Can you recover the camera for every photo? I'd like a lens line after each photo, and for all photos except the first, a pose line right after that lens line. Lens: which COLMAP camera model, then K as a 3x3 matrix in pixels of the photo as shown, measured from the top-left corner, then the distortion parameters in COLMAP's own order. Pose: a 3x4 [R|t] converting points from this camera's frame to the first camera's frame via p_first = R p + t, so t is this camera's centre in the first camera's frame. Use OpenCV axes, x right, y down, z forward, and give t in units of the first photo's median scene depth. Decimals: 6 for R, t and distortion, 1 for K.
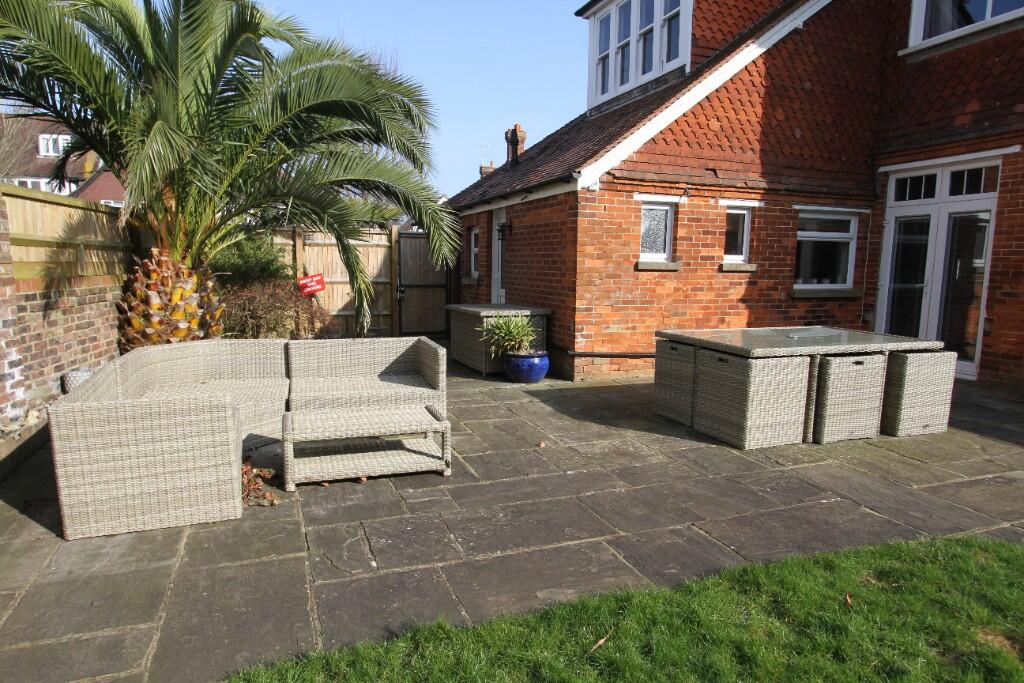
lens RADIAL K [[665.2, 0, 512.0], [0, 665.2, 341.5], [0, 0, 1]] dist [-0.010162, 0.001012]
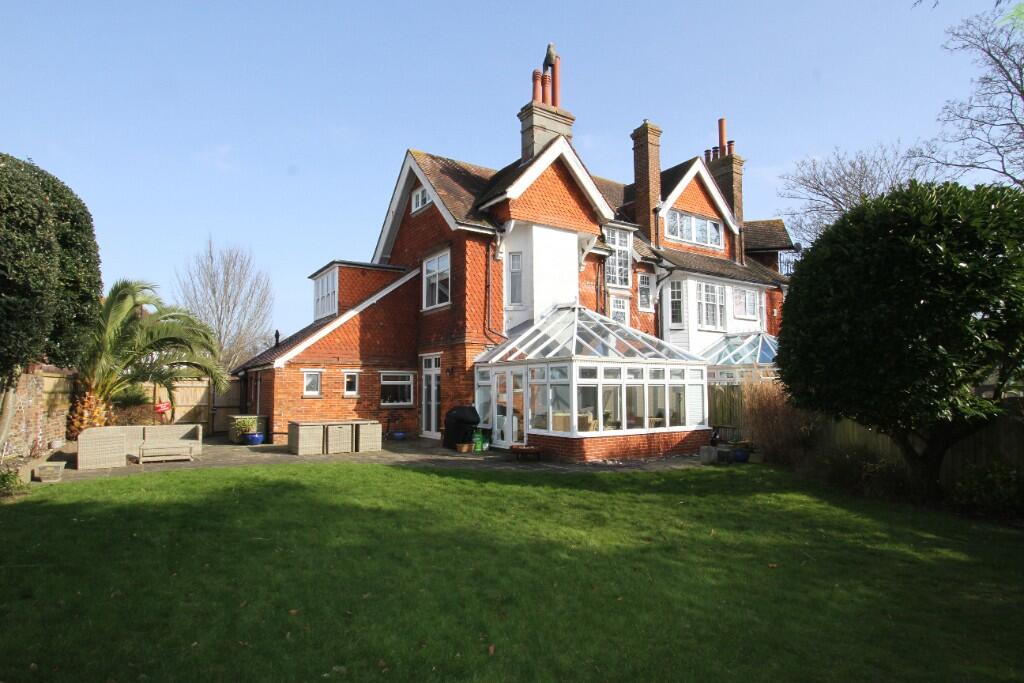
lens RADIAL K [[601.4, 0, 512.0], [0, 601.4, 341.5], [0, 0, 1]] dist [-0.003511, -0.001004]
pose [[0.979162, 0.004058, 0.203040, 0.491449], [0.034628, 0.981822, -0.186616, 0.128478], [-0.200106, 0.189758, 0.961223, -1.341035]]
